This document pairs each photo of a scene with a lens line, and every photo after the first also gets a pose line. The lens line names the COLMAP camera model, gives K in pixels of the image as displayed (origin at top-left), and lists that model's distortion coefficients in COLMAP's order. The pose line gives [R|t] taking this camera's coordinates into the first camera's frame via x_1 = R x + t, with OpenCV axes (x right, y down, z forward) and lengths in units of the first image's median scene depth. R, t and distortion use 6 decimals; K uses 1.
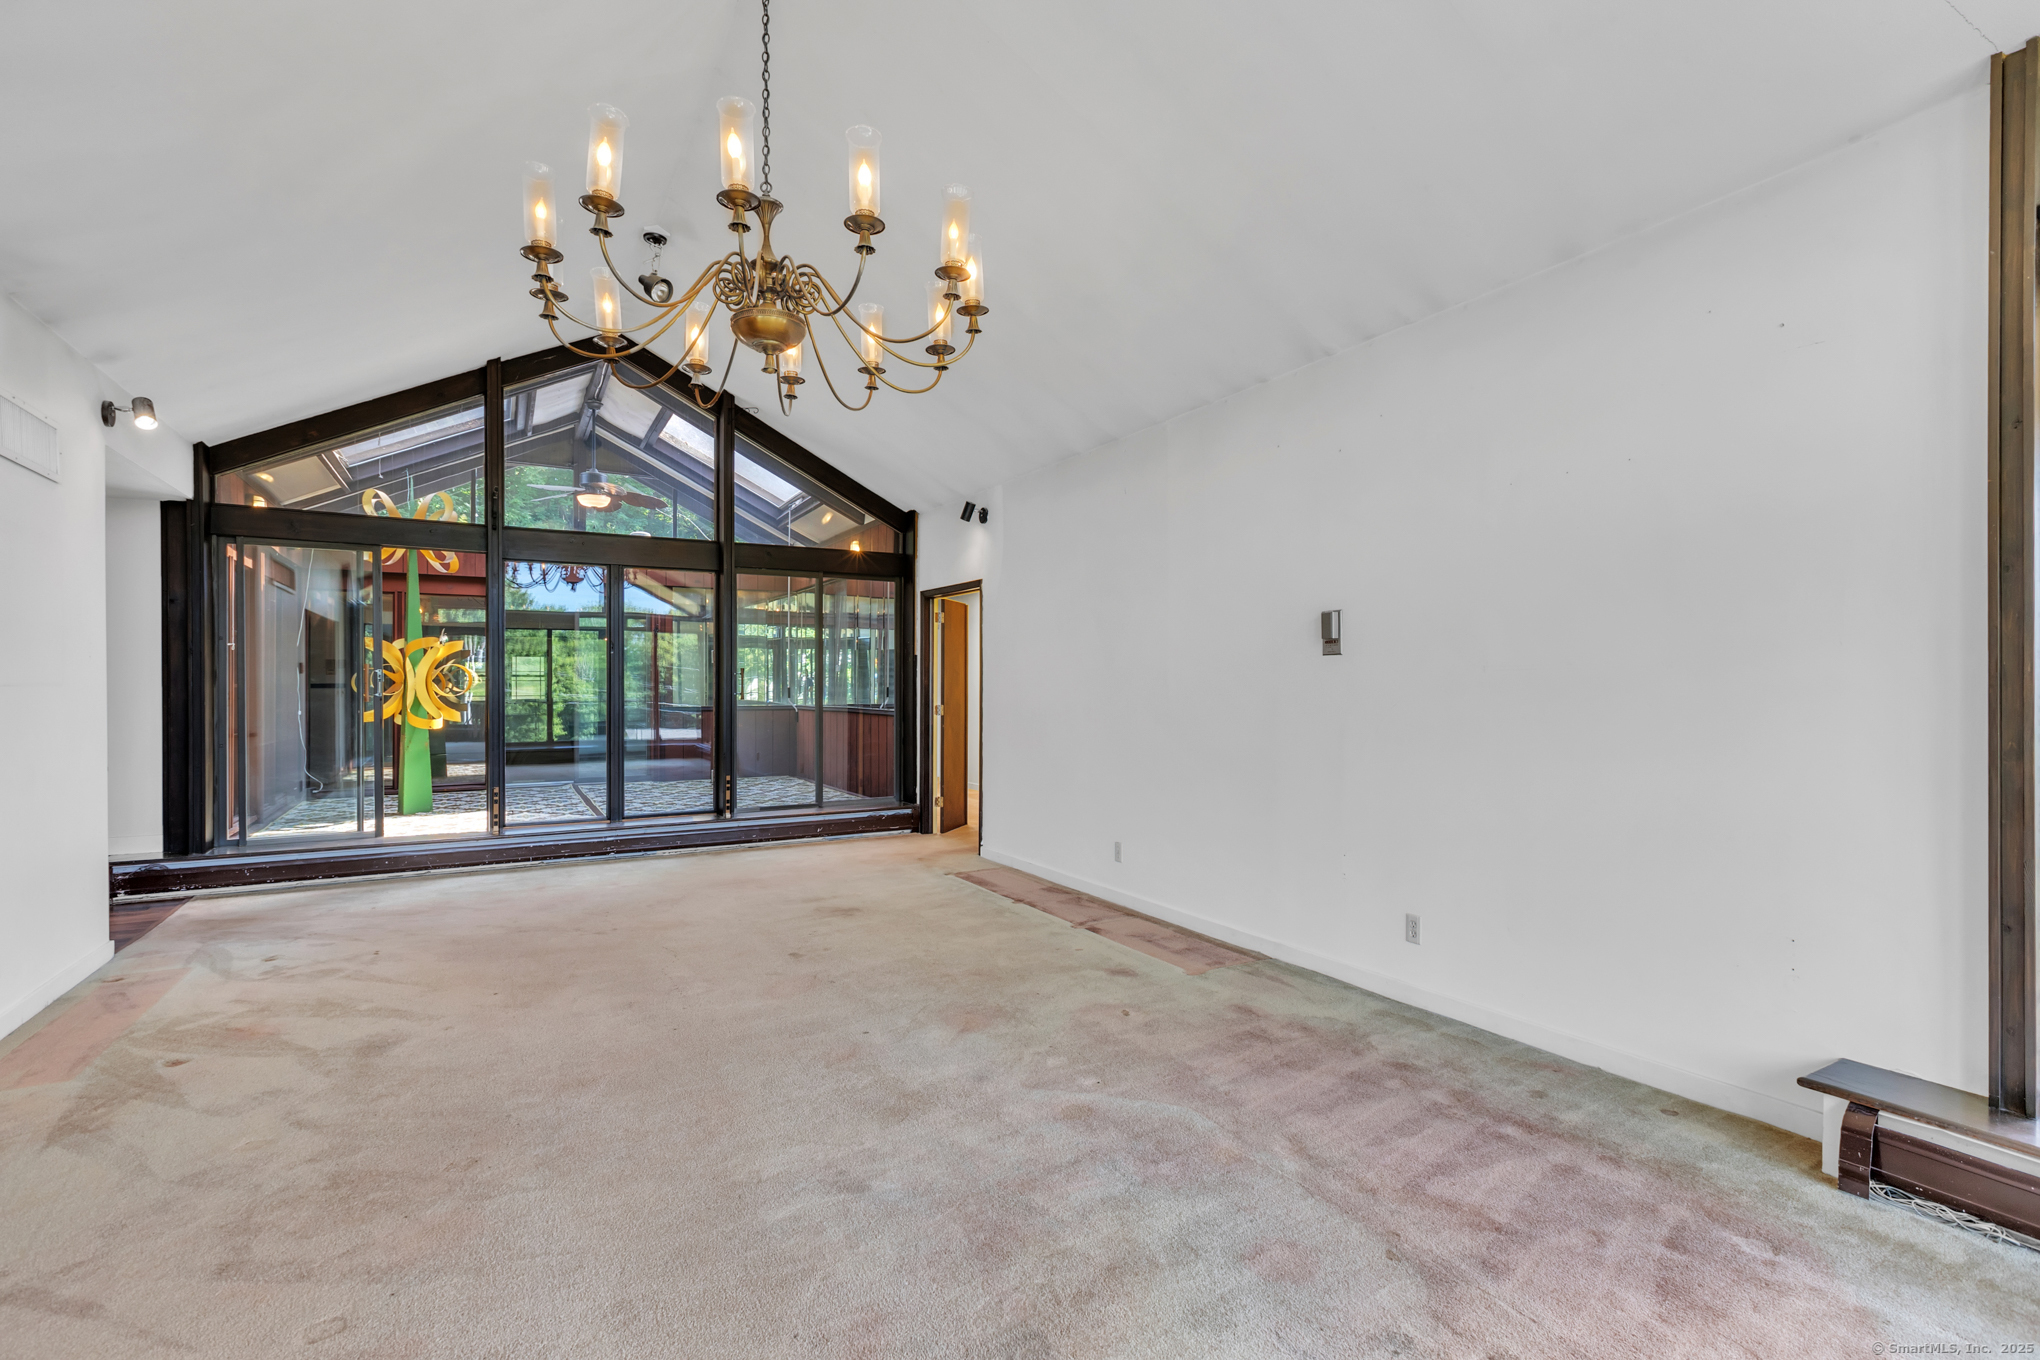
lens RADIAL K [[923.6, 0, 961.5], [0, 923.6, 689.0], [0, 0, 1]] dist [-0.002617, 0.003335]
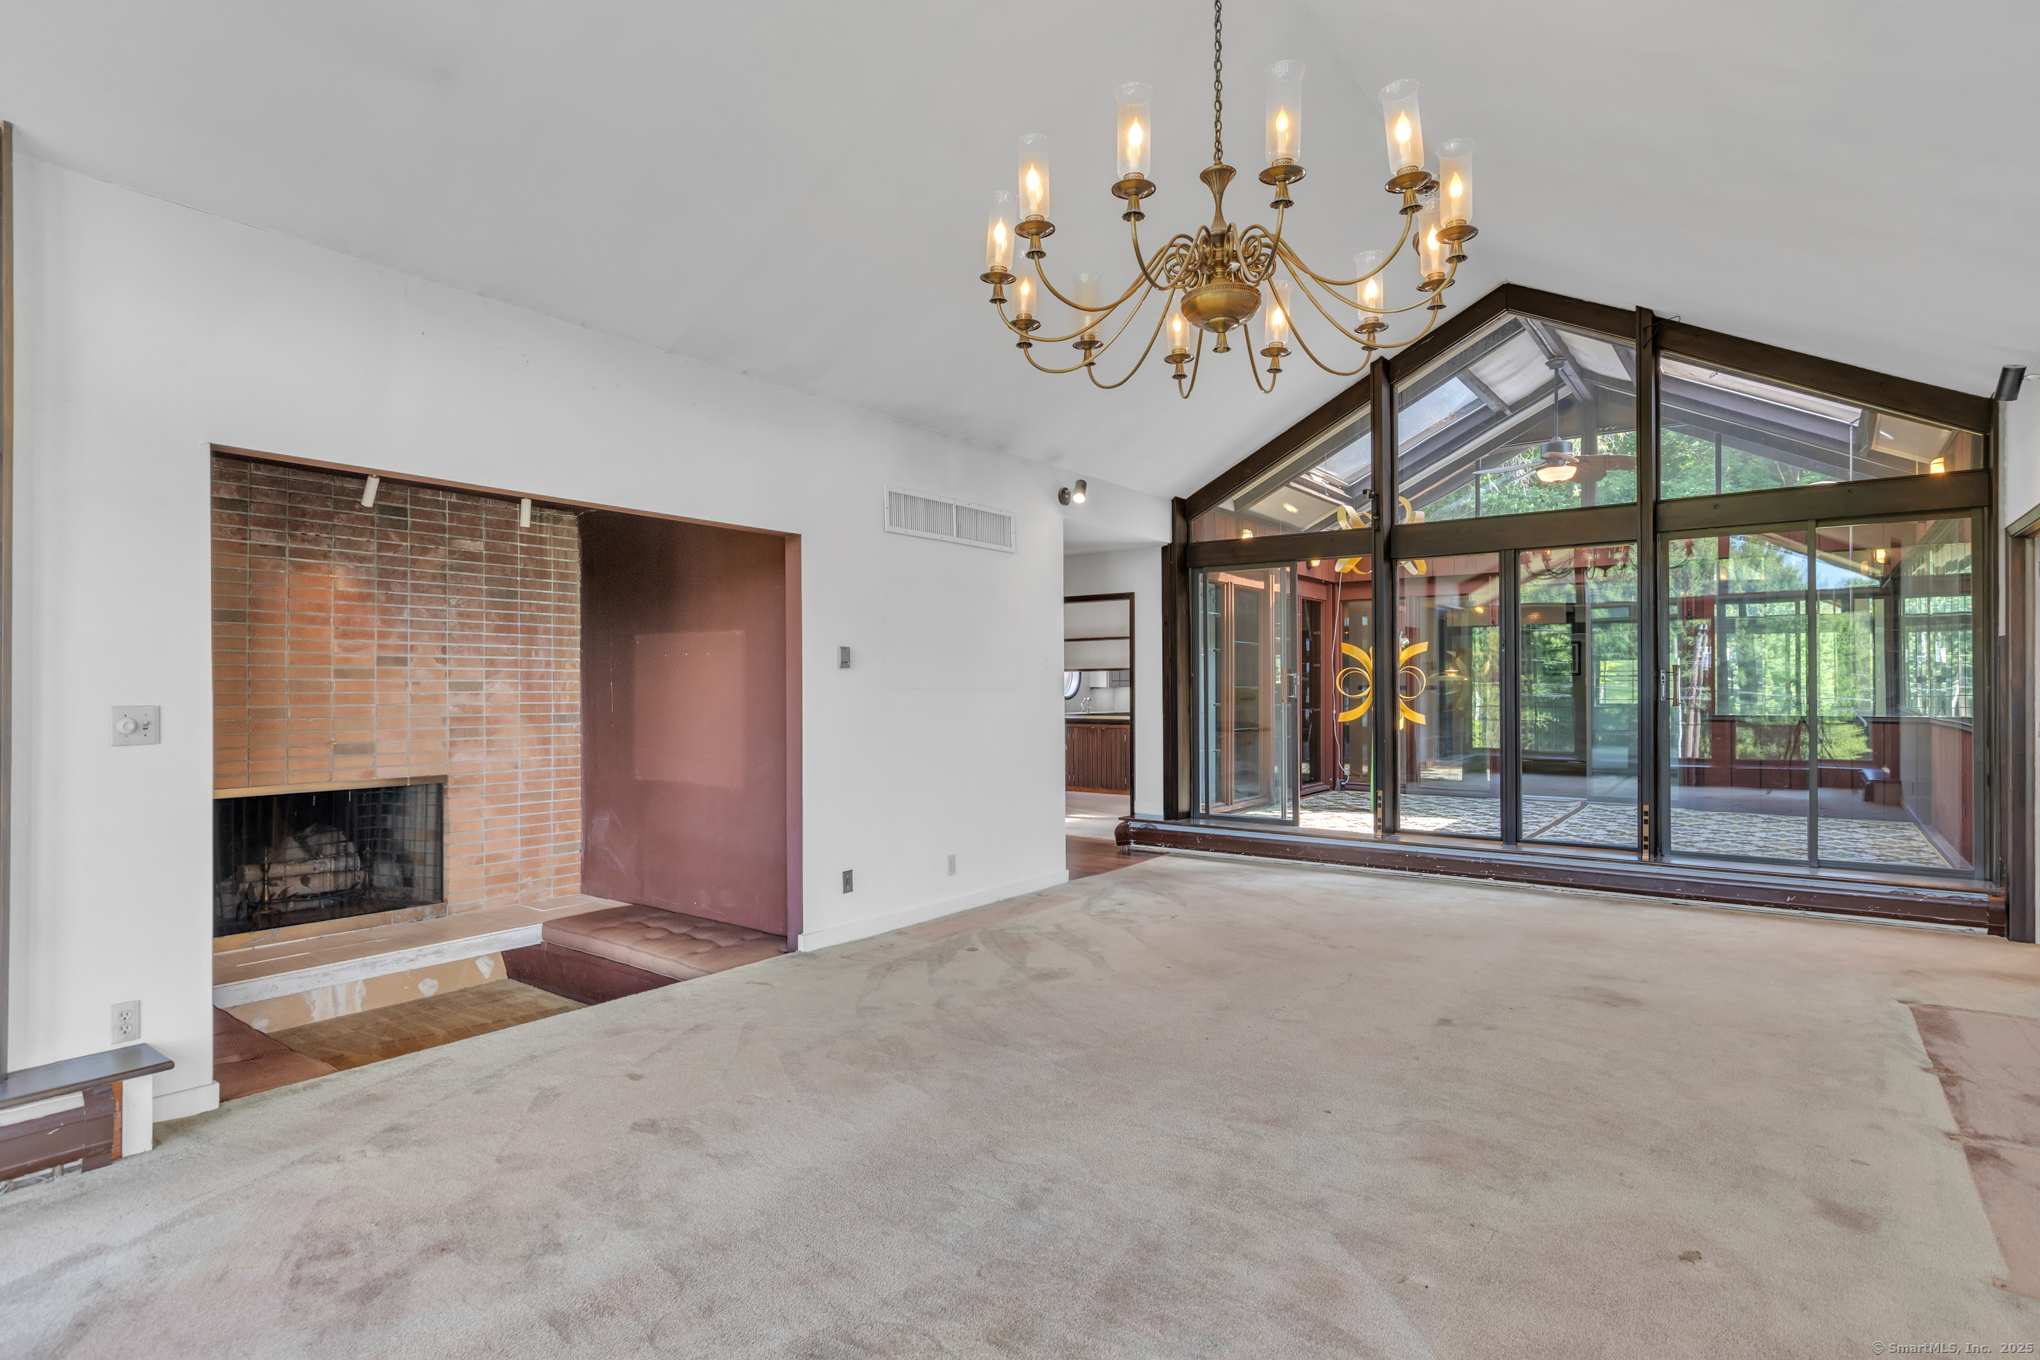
lens RADIAL K [[1002.0, 0, 1026.3], [0, 1002.0, 688.5], [0, 0, 1]] dist [0.003675, -0.001190]
pose [[0.448694, 0.000987, -0.893685, 0.319446], [-0.001705, 0.999999, 0.000249, -0.003189], [0.893684, 0.001412, 0.448695, 0.197357]]
